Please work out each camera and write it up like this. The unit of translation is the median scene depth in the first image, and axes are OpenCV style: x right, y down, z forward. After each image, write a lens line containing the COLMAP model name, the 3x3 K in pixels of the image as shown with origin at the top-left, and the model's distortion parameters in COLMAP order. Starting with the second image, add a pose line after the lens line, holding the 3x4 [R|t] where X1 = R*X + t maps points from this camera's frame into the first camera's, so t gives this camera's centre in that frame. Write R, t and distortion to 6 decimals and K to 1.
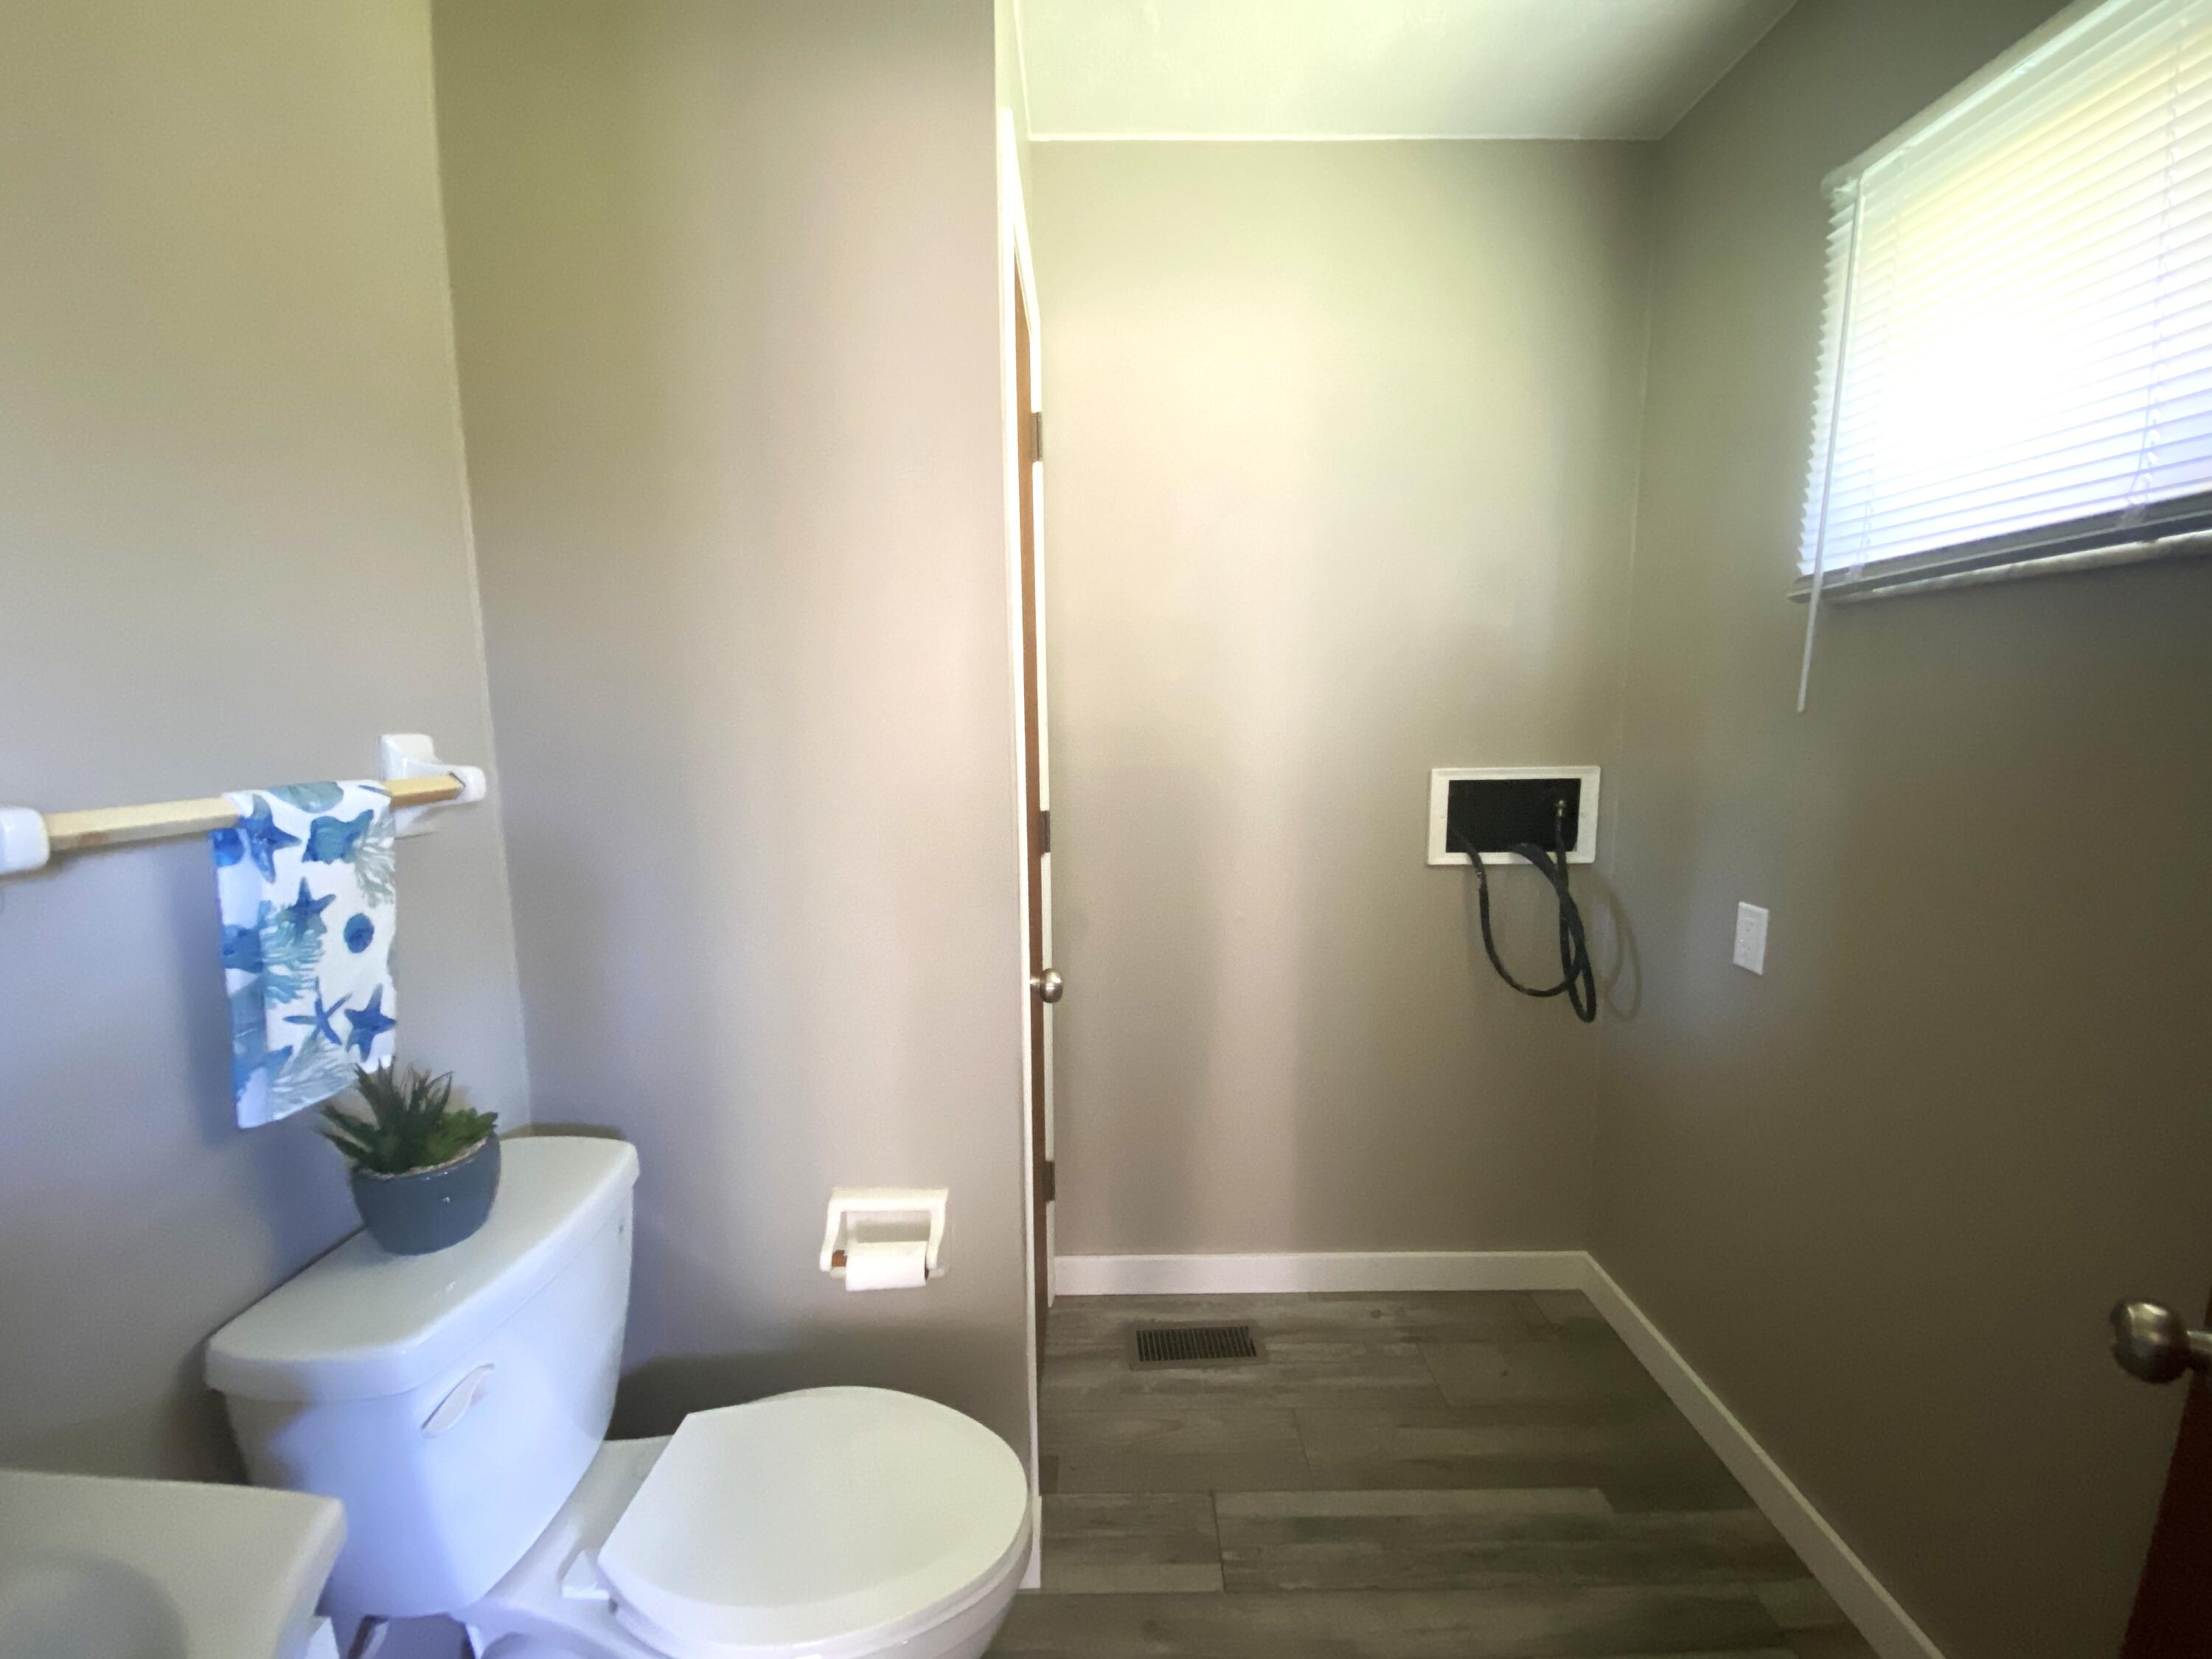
lens RADIAL K [[902.2, 0, 1106.0], [0, 902.2, 829.5], [0, 0, 1]] dist [0.018270, -0.019268]
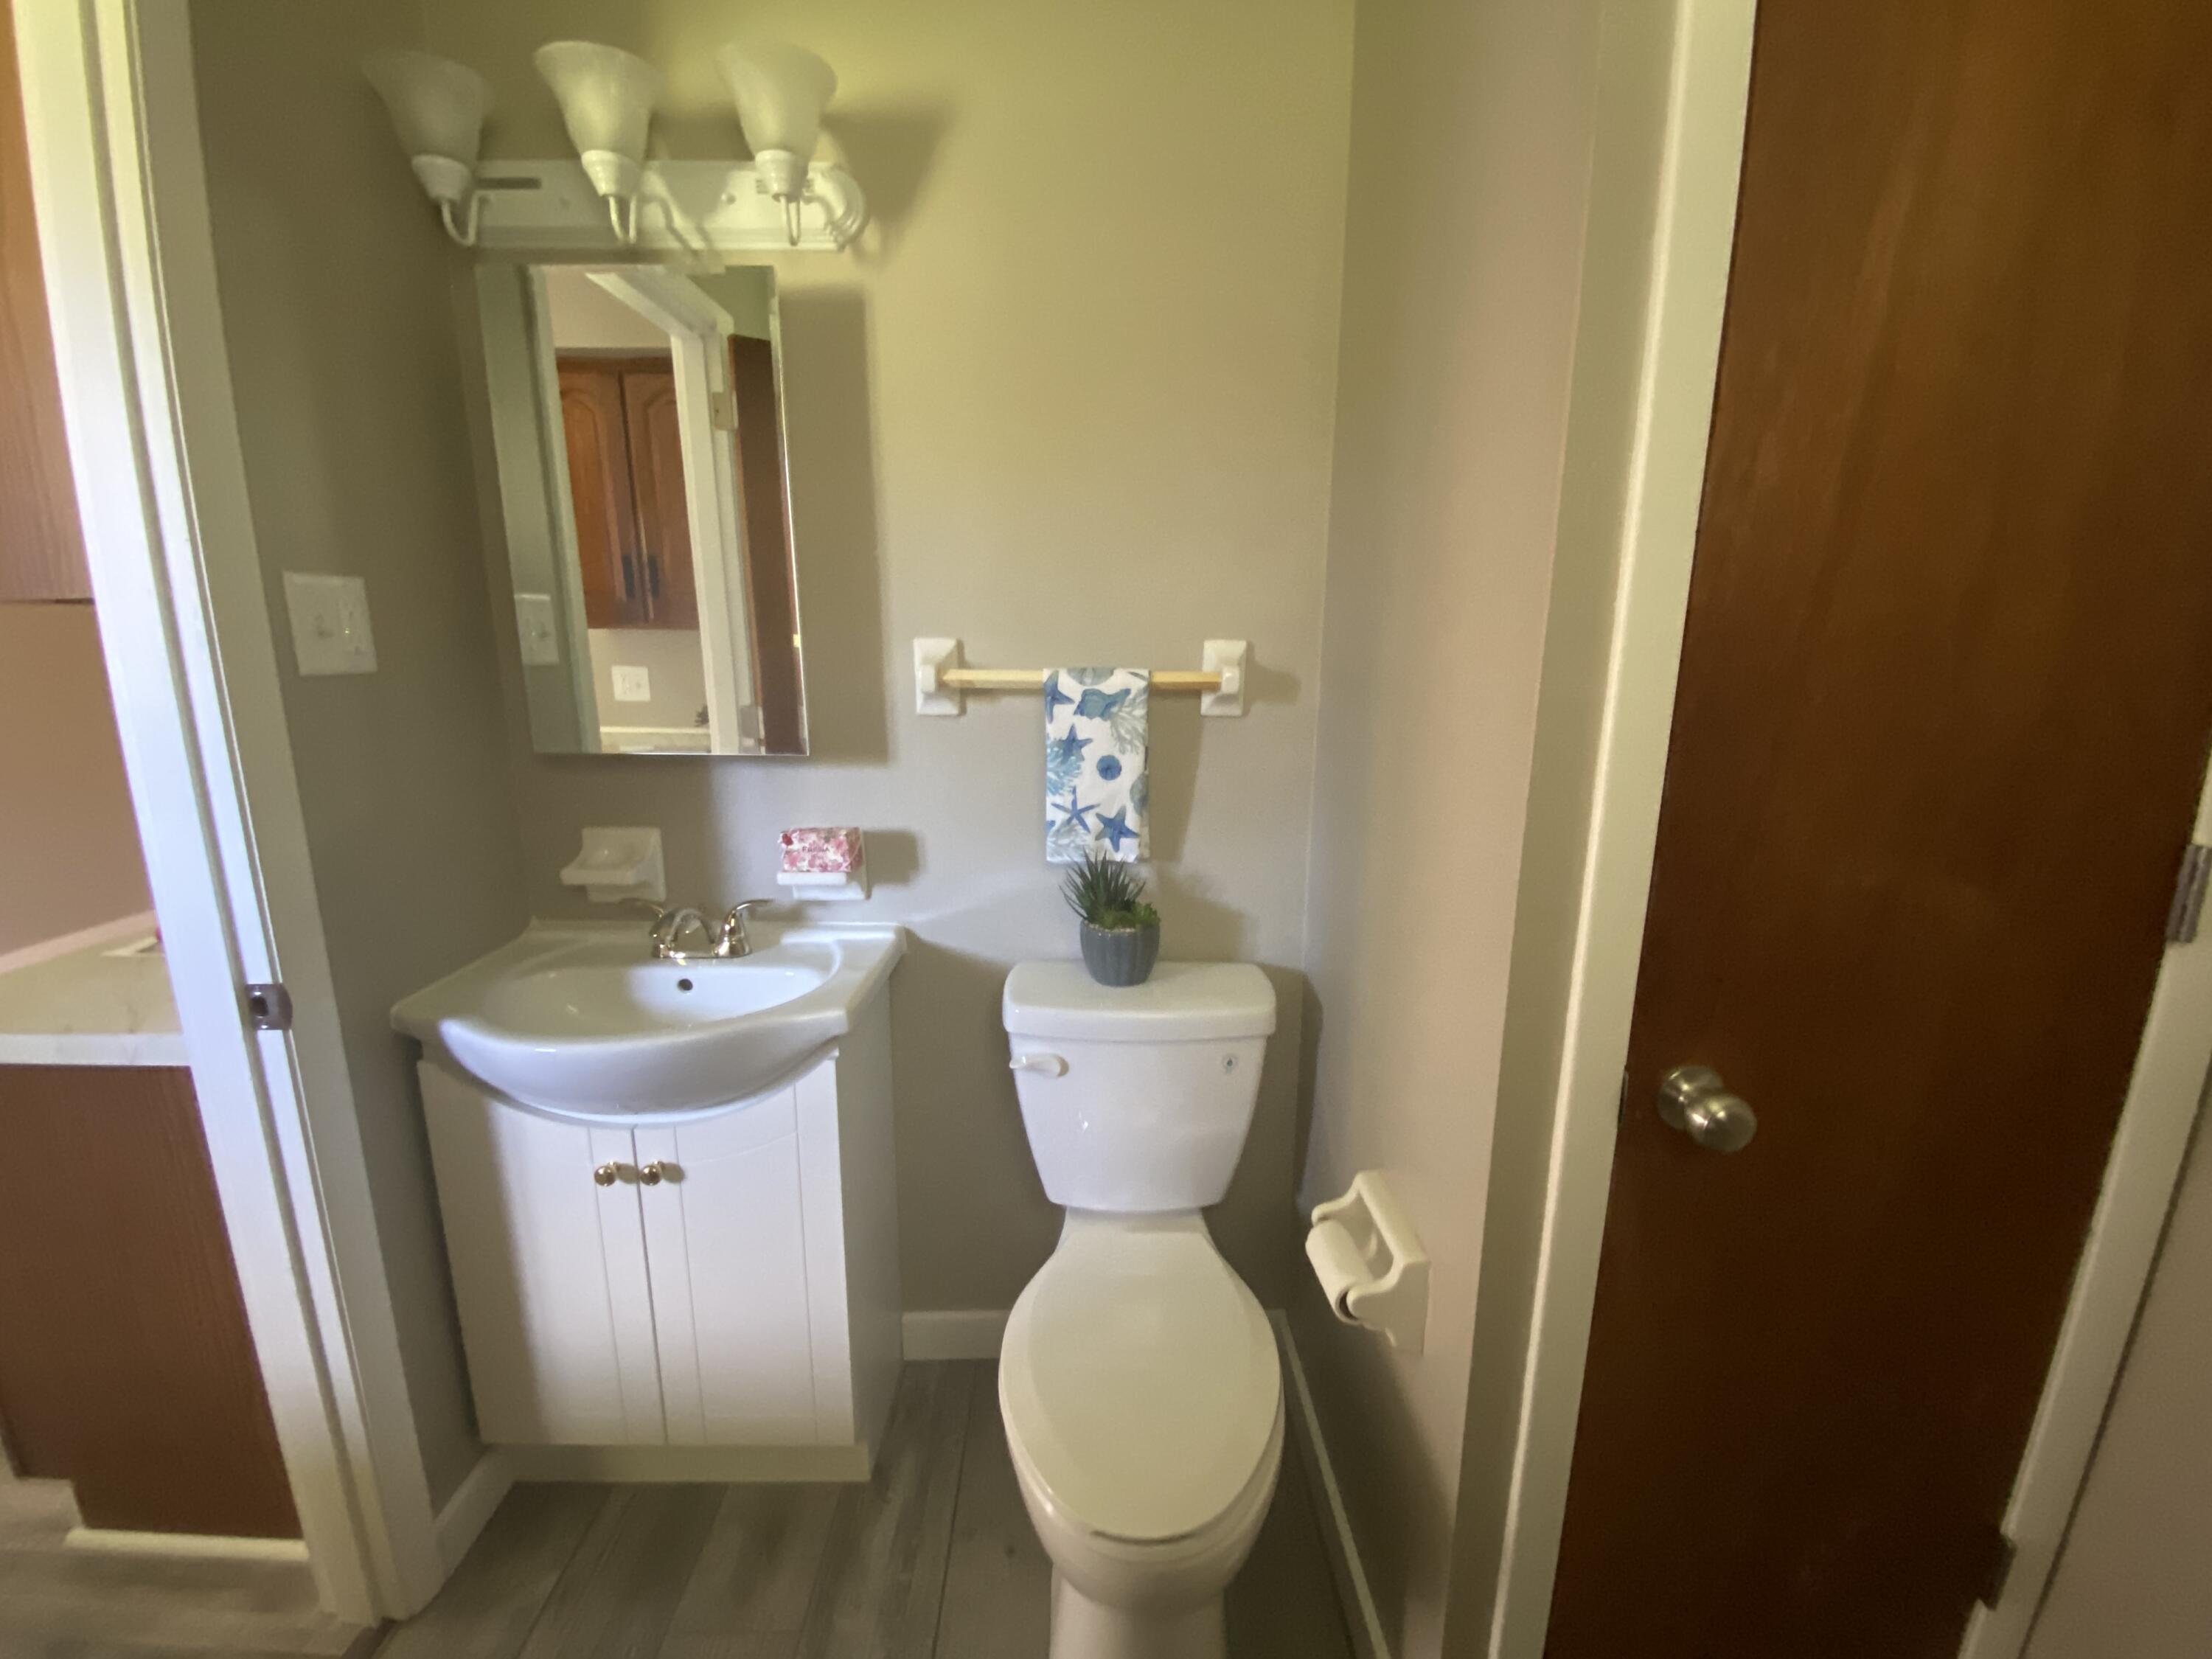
lens RADIAL K [[902.2, 0, 1106.0], [0, 902.2, 829.5], [0, 0, 1]] dist [0.018270, -0.019268]
pose [[0.002931, 0.215488, -0.976502, 0.727399], [-0.135013, 0.967651, 0.213129, -0.114979], [0.990840, 0.131216, 0.031930, 0.995852]]
